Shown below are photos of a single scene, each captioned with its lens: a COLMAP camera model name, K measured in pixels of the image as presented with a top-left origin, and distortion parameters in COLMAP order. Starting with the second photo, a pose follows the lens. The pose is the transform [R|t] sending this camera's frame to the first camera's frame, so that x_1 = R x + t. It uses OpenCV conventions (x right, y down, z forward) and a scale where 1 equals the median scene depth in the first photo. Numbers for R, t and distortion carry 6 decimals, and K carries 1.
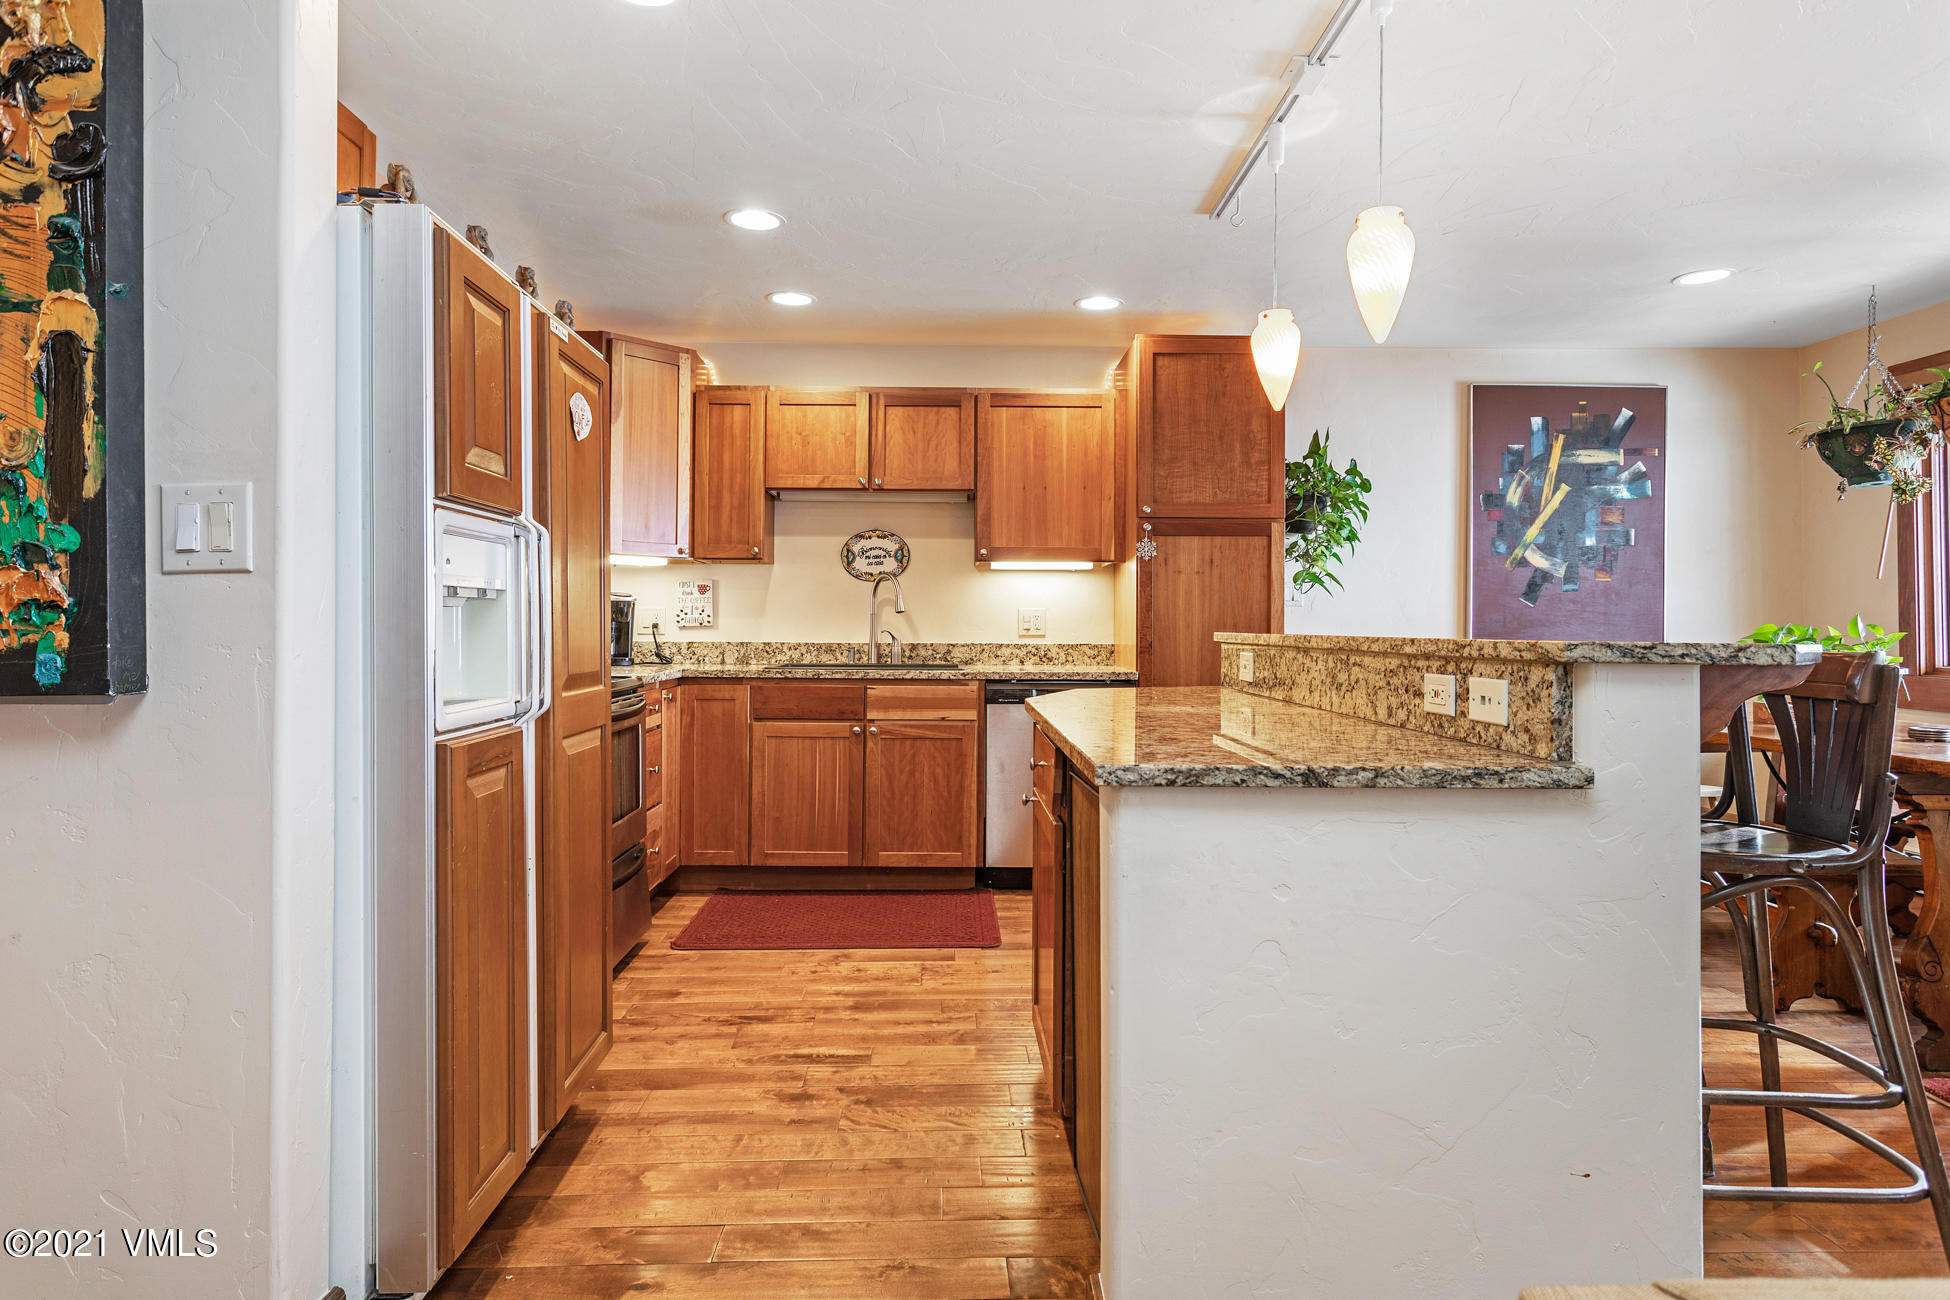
lens RADIAL K [[1095.4, 0, 964.7], [0, 1095.4, 603.9], [0, 0, 1]] dist [0.005233, 0.001469]
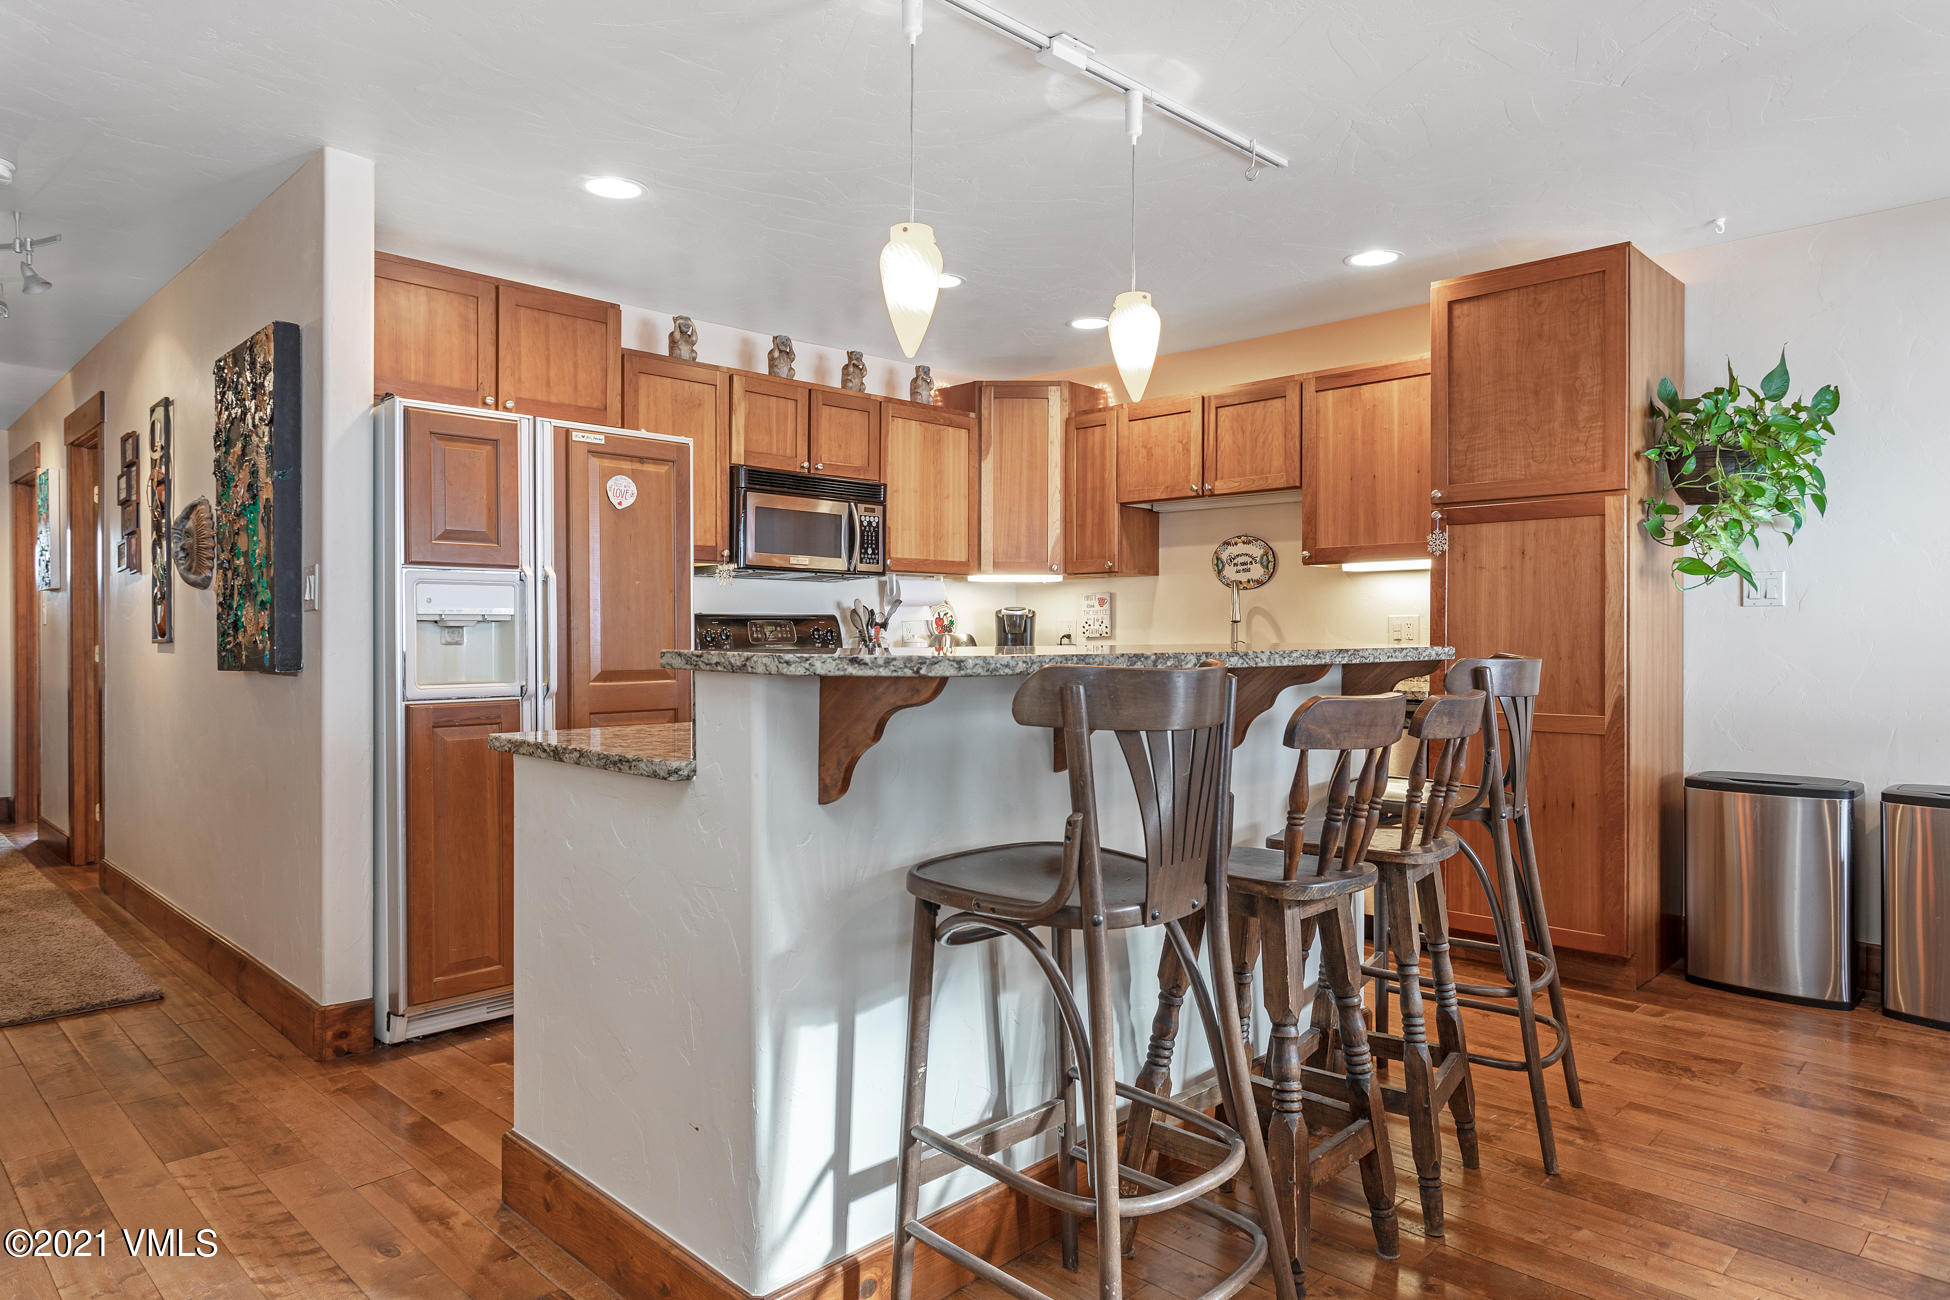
lens RADIAL K [[1184.2, 0, 972.5], [0, 1184.2, 630.3], [0, 0, 1]] dist [-0.002326, 0.001965]
pose [[0.694238, -0.005850, -0.719722, 0.525833], [0.016940, 0.999823, 0.008214, 0.002792], [0.719546, -0.017895, 0.694214, 0.119705]]
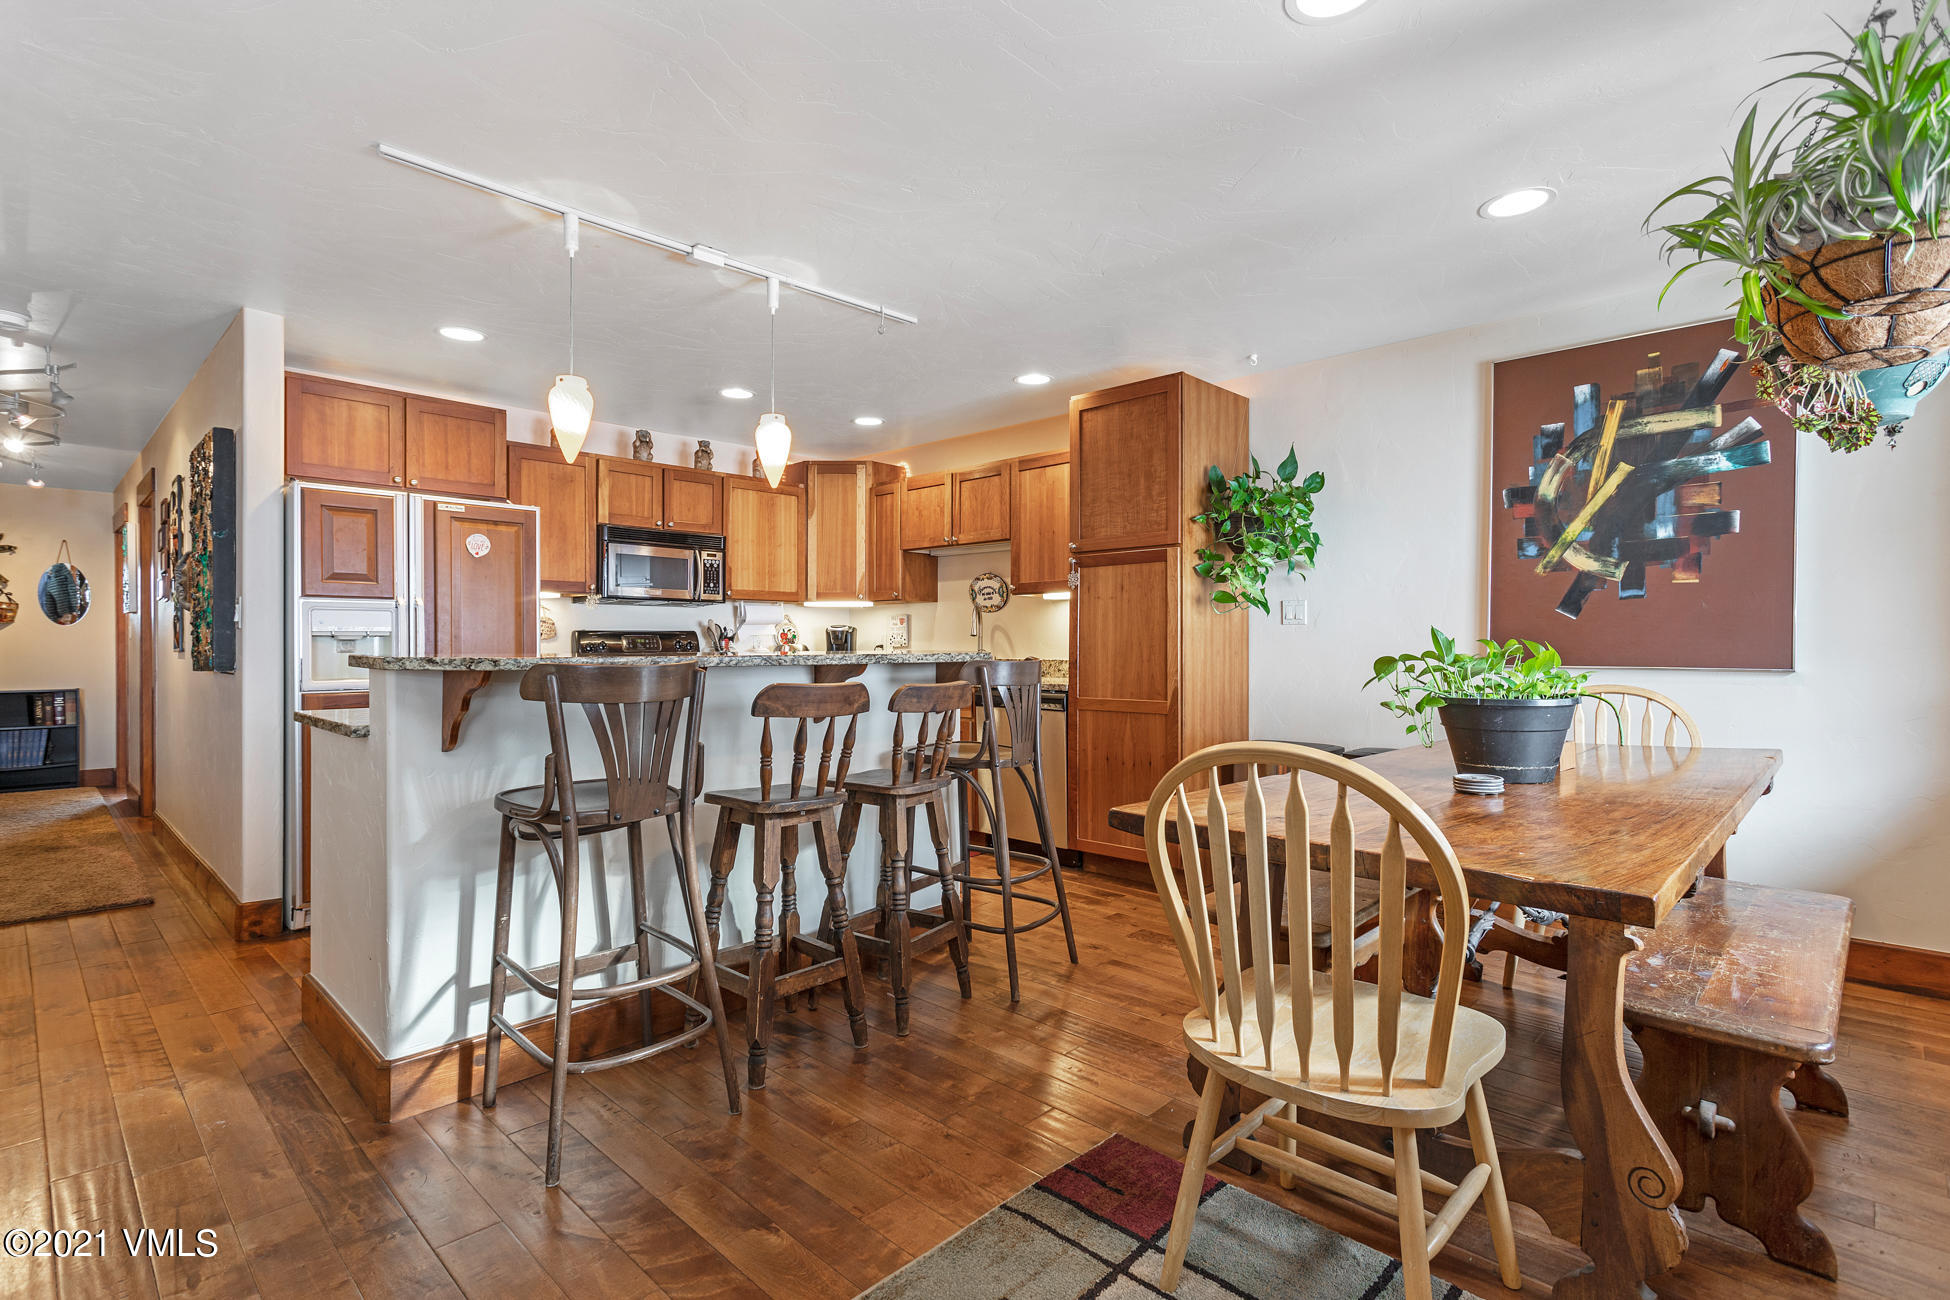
lens RADIAL K [[930.0, 0, 971.7], [0, 930.0, 639.2], [0, 0, 1]] dist [0.002256, 0.001345]
pose [[0.702789, -0.008920, -0.711343, 0.744065], [0.018062, 0.999823, 0.005308, 0.006011], [0.711169, -0.016579, 0.702825, 0.206938]]
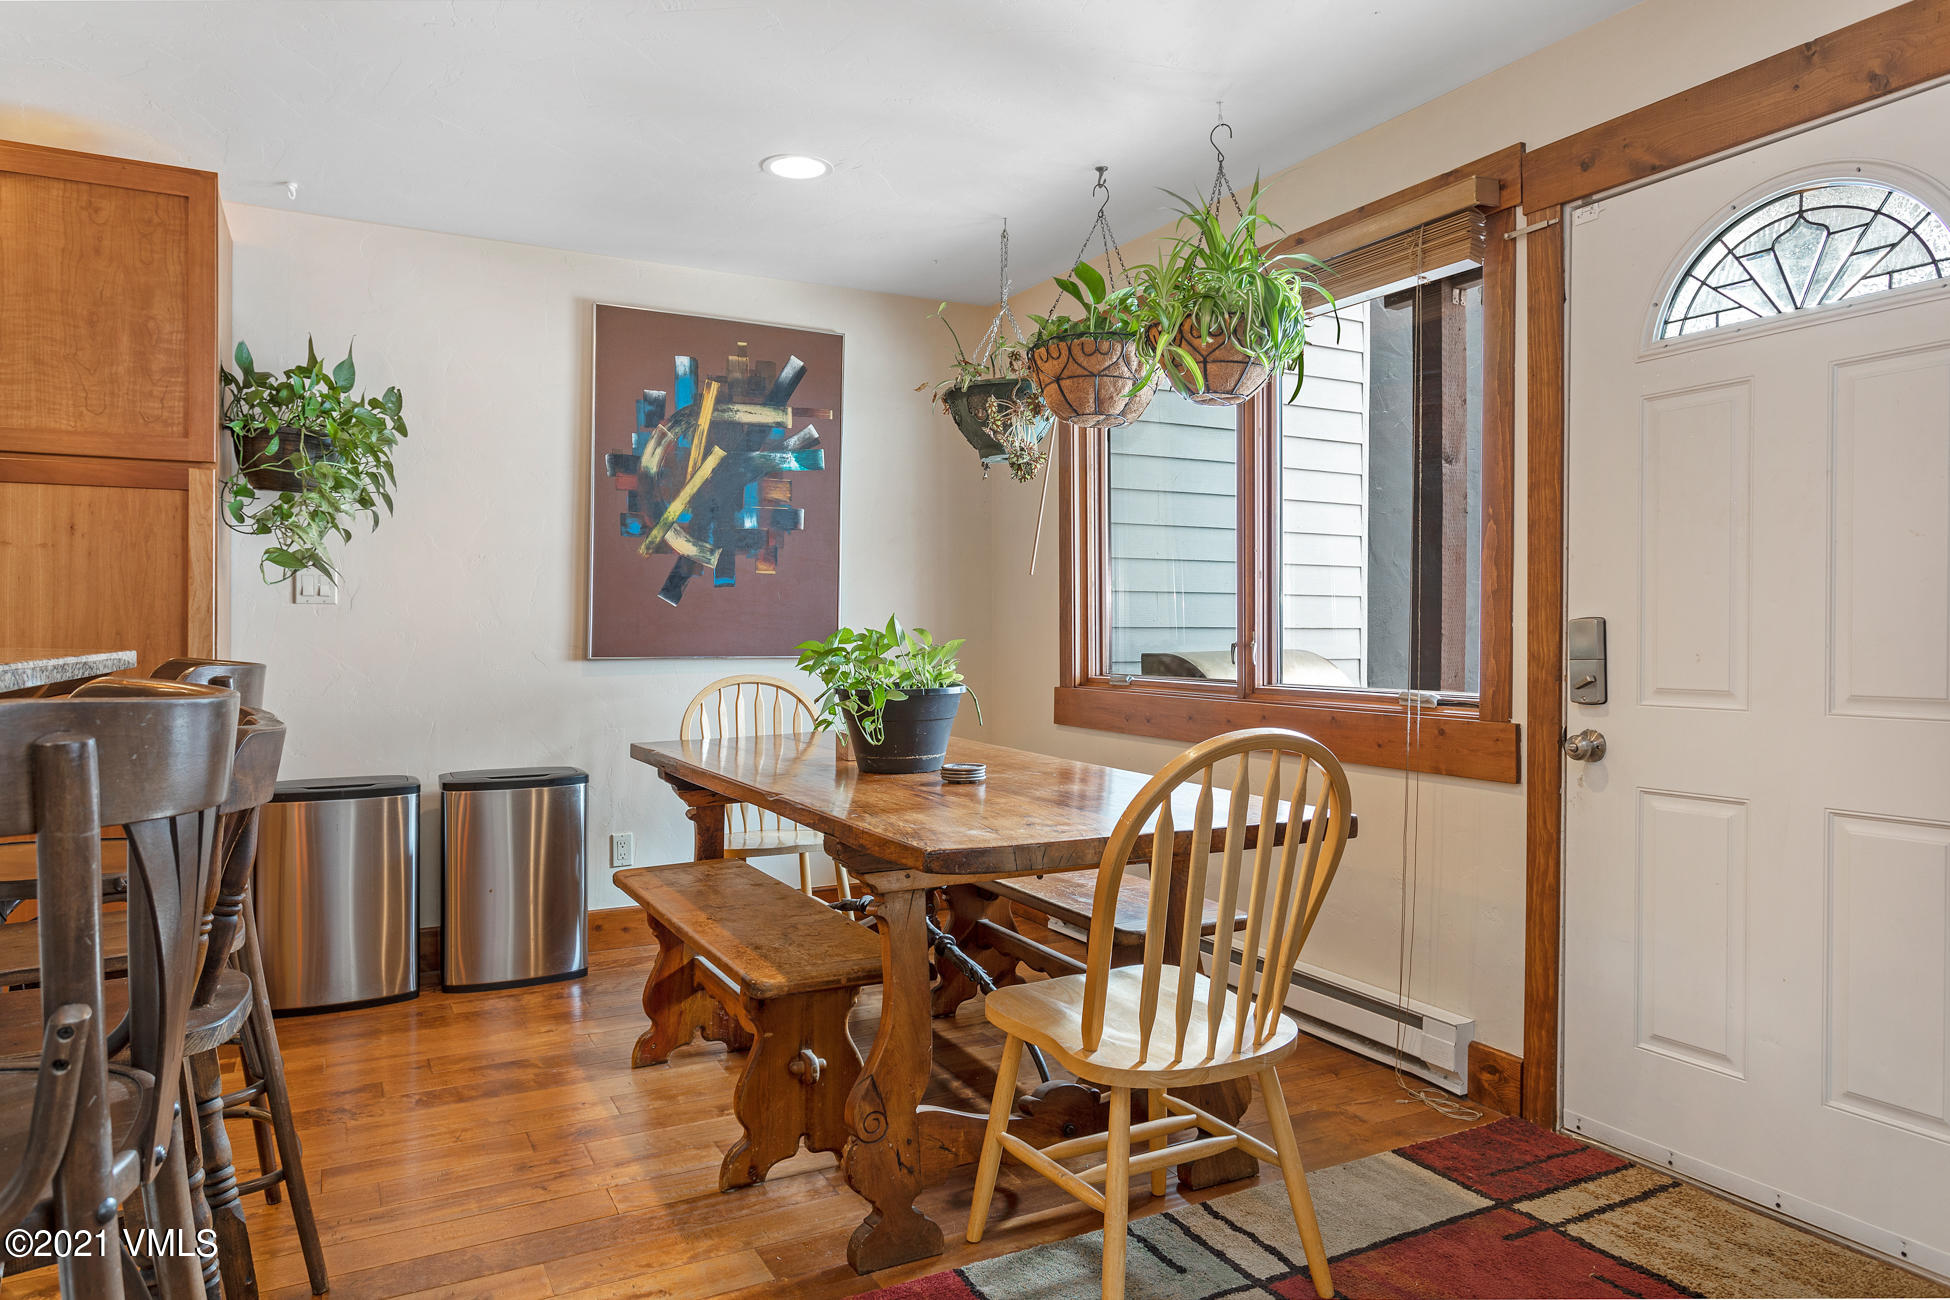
lens RADIAL K [[1214.3, 0, 964.7], [0, 1214.3, 635.9], [0, 0, 1]] dist [-0.007111, 0.002812]
pose [[0.892821, -0.005722, 0.450375, 0.340644], [-0.005269, 0.999718, 0.023147, 0.002690], [-0.450381, -0.023039, 0.892539, 0.171916]]
